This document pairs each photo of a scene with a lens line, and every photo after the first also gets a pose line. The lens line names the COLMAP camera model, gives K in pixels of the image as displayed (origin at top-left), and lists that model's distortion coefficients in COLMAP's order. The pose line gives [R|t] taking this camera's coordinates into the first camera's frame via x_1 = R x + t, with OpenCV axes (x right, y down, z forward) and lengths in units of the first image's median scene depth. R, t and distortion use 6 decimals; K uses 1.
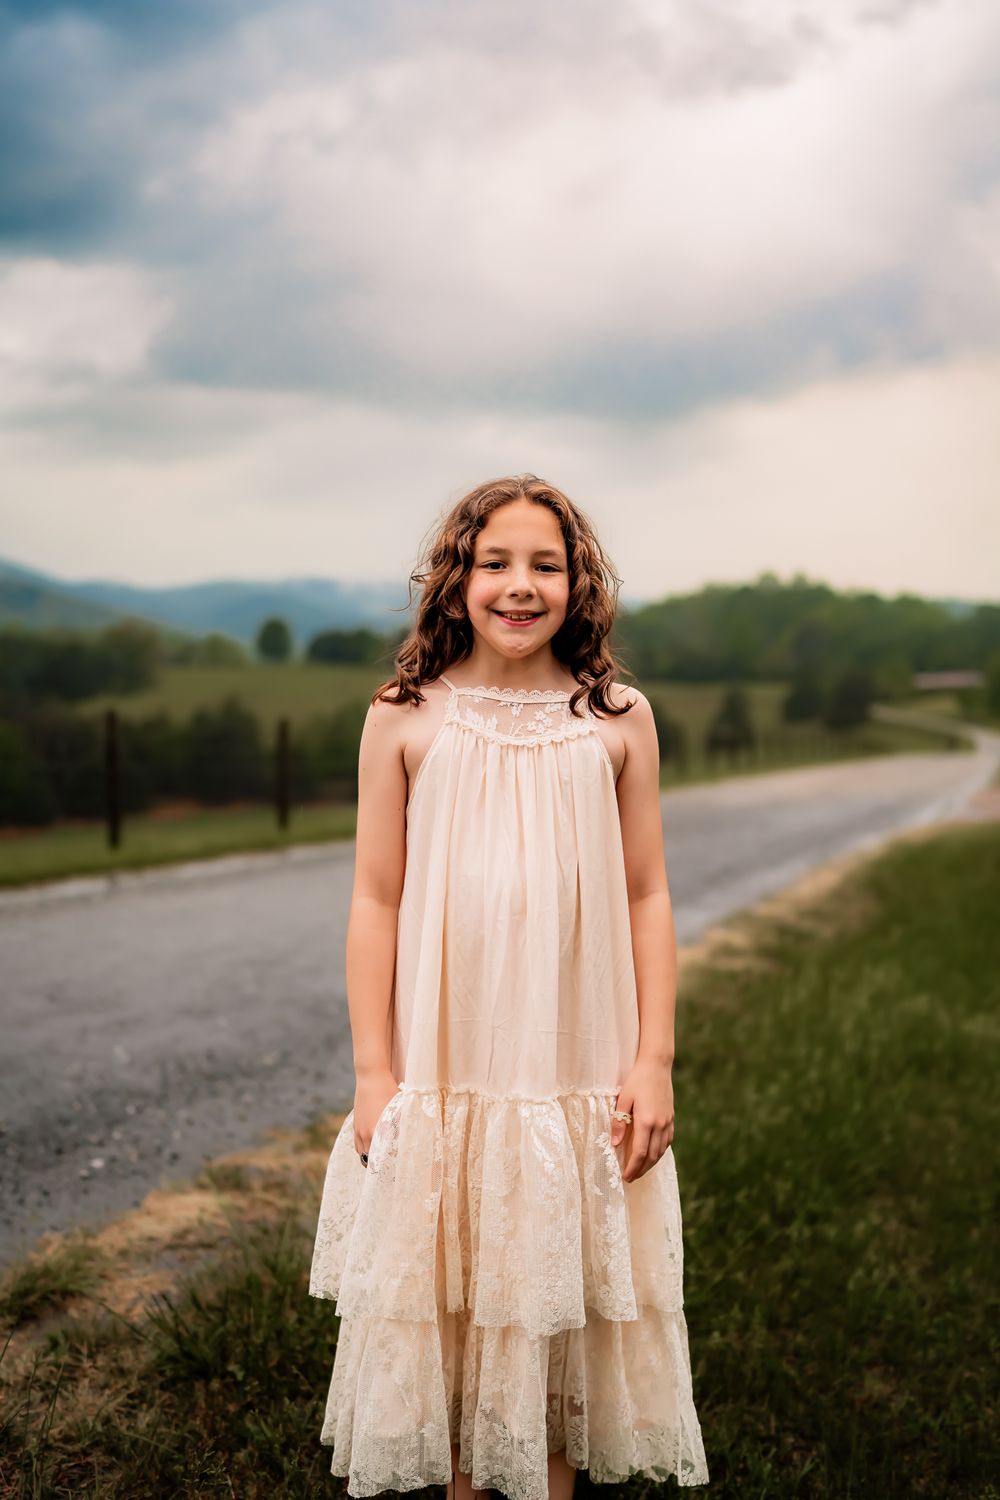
lens RADIAL K [[1161.5, 0, 464.6], [0, 1161.5, 747.5], [0, 0, 1]] dist [-0.000663, 0.038656]
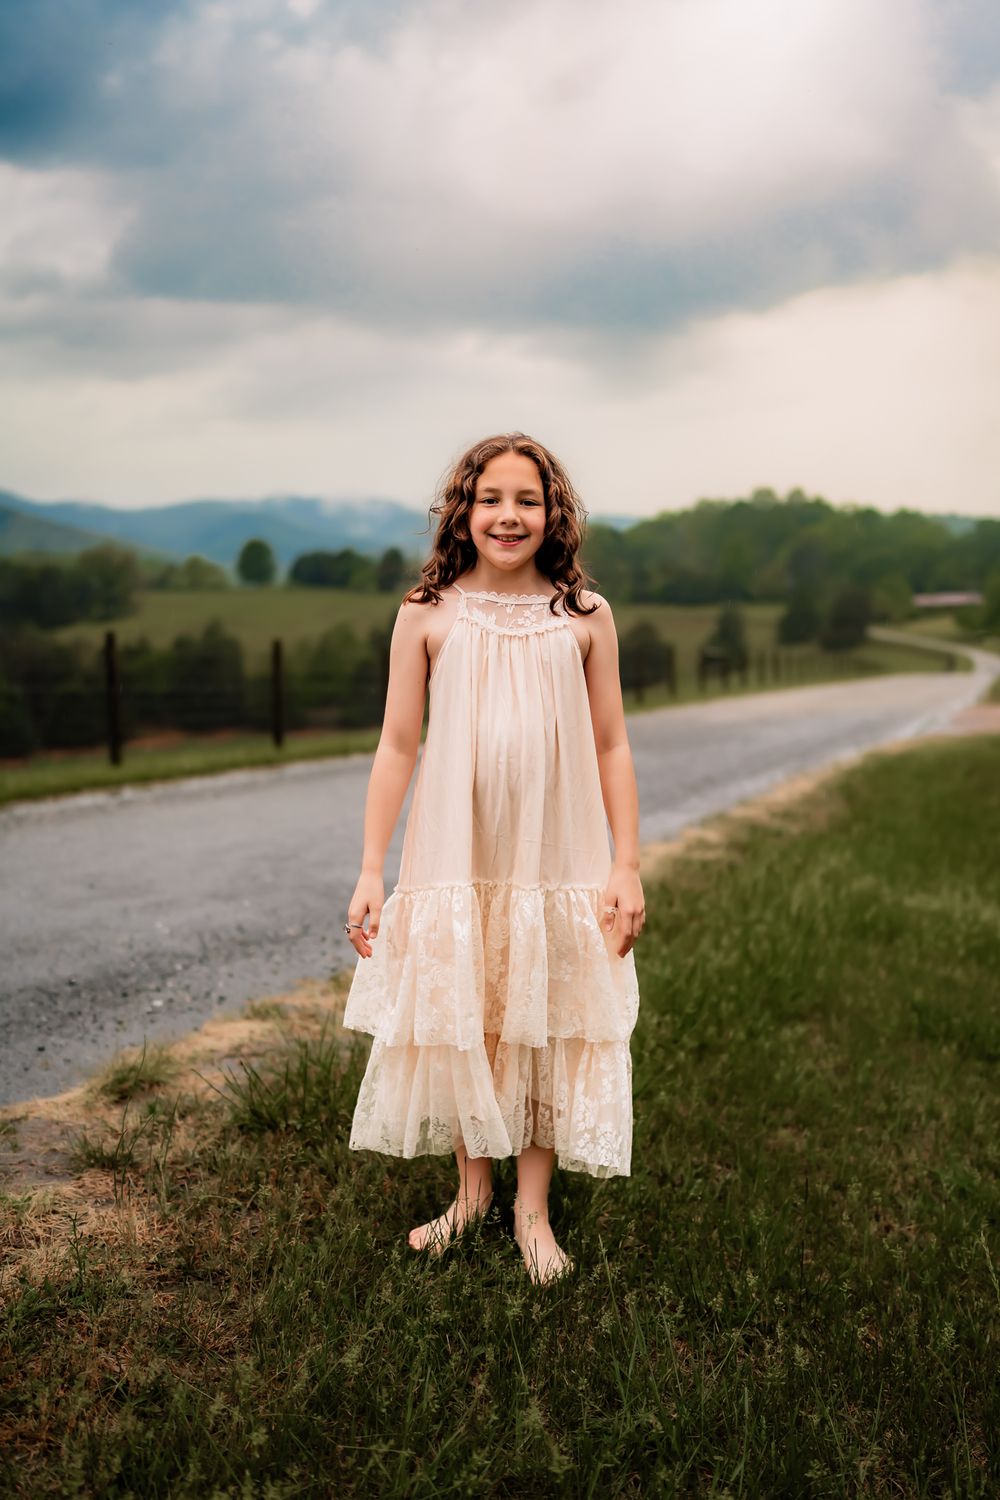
lens RADIAL K [[1402.0, 0, 464.6], [0, 1402.0, 787.0], [0, 0, 1]] dist [-0.011459, 0.077830]
pose [[0.999844, -0.009452, 0.014909, -0.020332], [0.008455, 0.997810, 0.065598, 0.043911], [-0.015496, -0.065462, 0.997735, -0.415975]]
